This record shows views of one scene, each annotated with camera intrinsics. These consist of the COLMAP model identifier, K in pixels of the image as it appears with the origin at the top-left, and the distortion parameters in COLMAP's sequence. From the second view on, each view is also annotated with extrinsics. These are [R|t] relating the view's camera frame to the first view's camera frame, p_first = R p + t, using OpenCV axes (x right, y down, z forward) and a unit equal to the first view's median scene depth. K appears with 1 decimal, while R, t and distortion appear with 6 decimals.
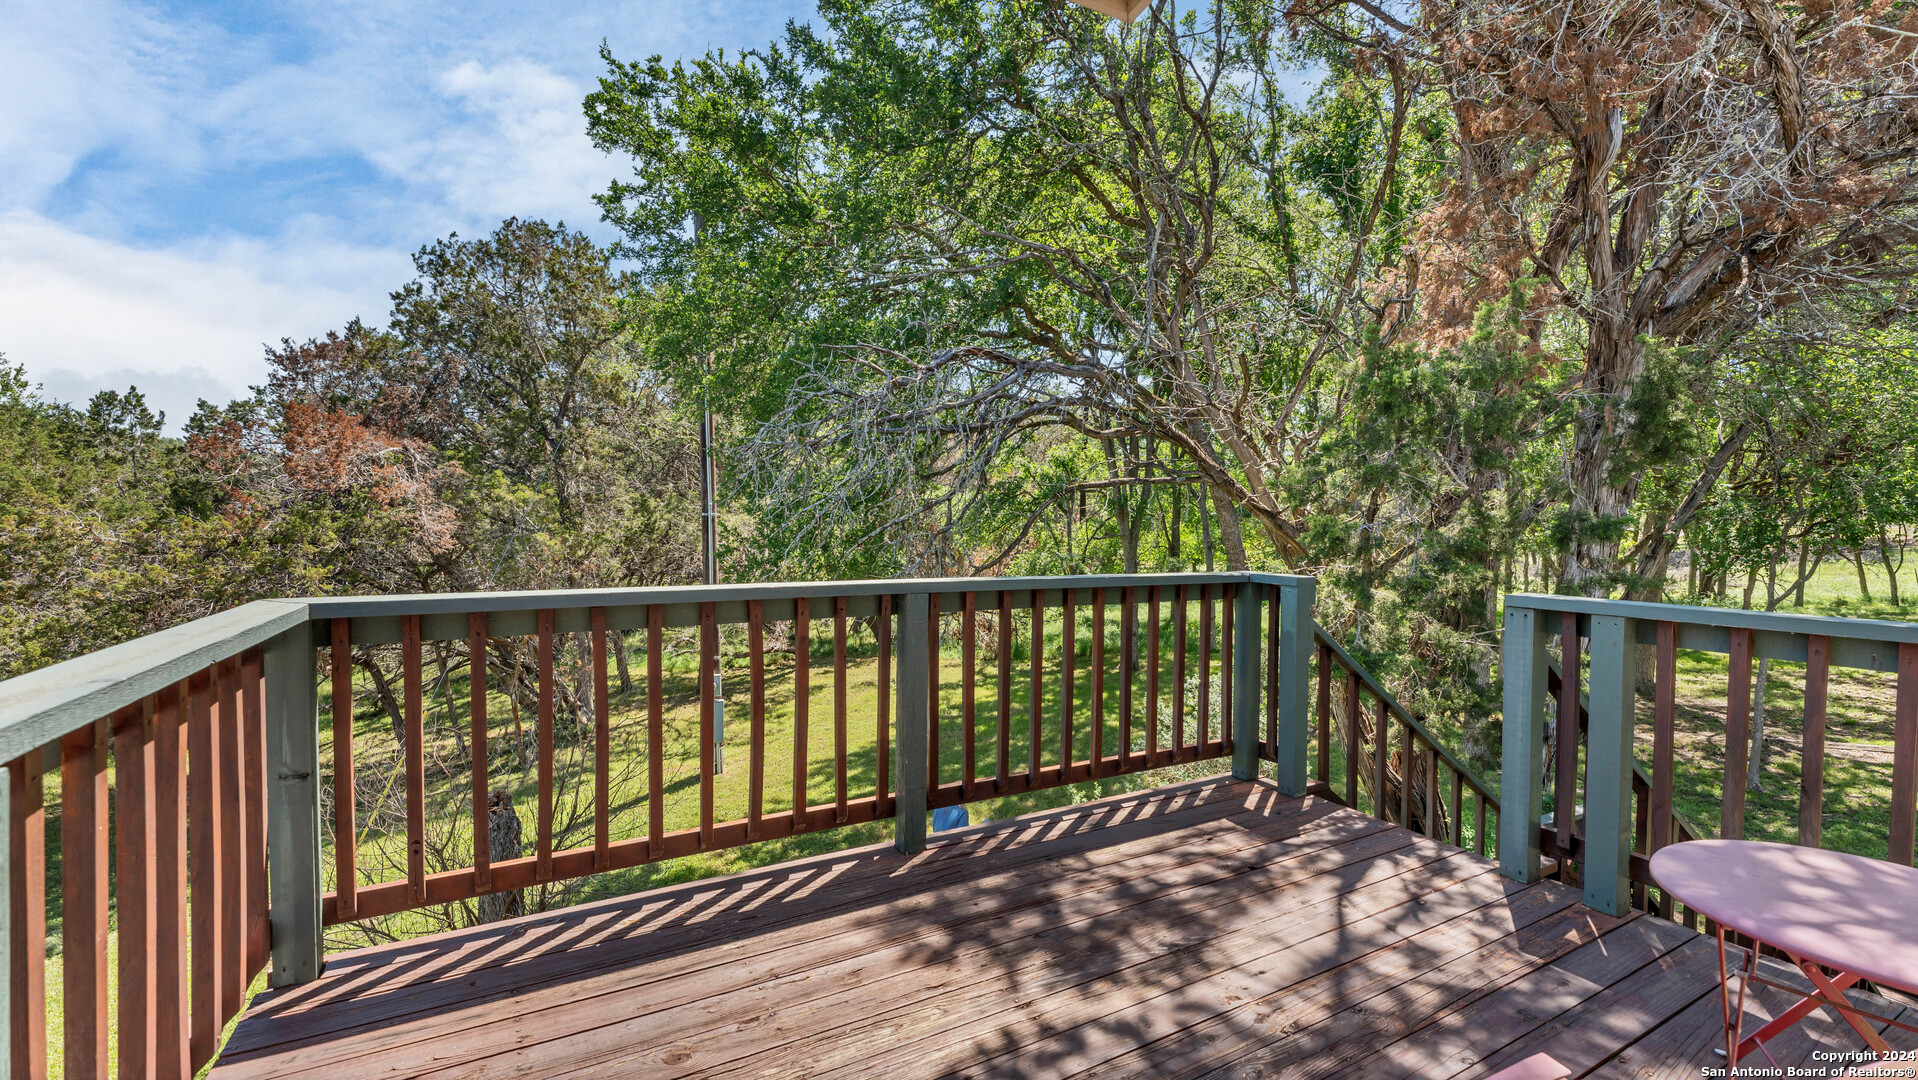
lens RADIAL K [[803.0, 0, 962.0], [0, 803.0, 514.0], [0, 0, 1]] dist [0.001311, 0.000182]
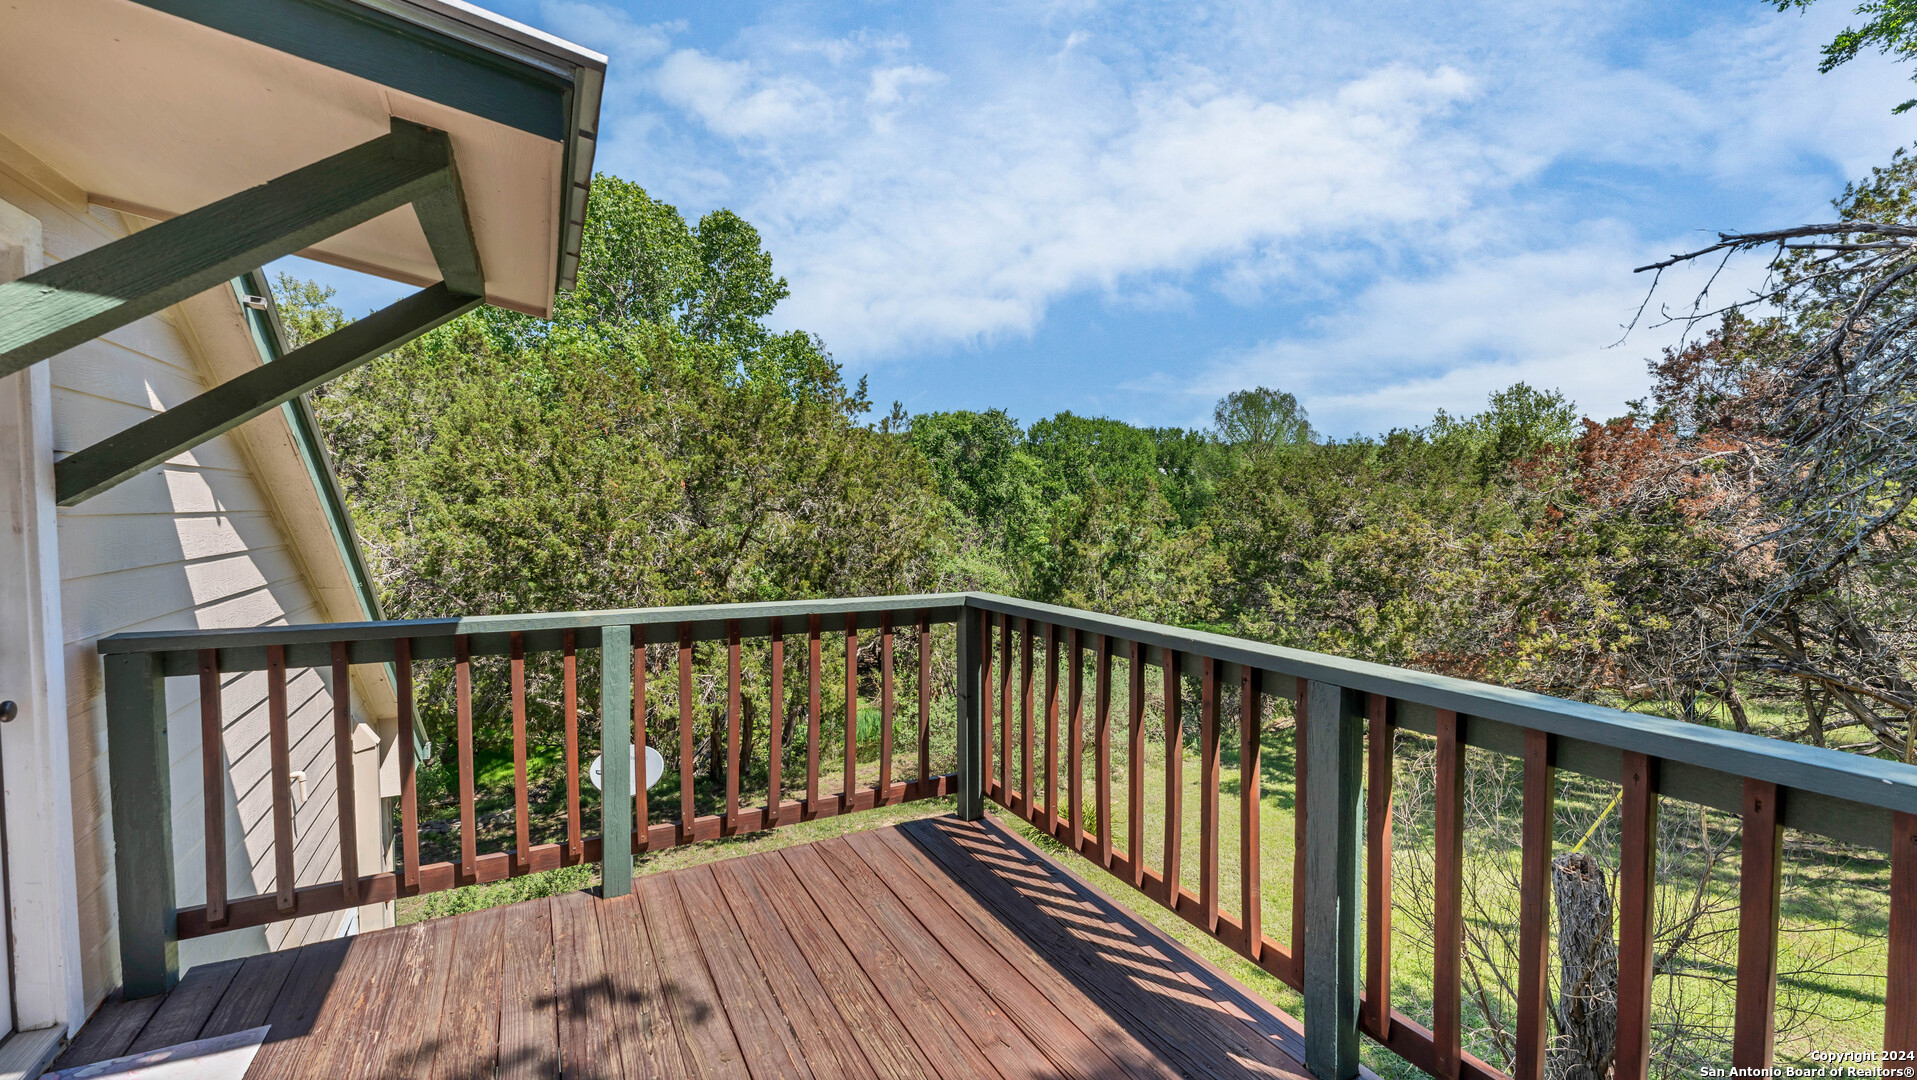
lens RADIAL K [[783.3, 0, 958.5], [0, 783.3, 540.0], [0, 0, 1]] dist [-0.000066, 0.000307]
pose [[-0.008928, 0.024759, -0.999654, 0.643197], [-0.001230, 0.999692, 0.024771, -0.033472], [0.999959, 0.001450, -0.008895, 0.801524]]
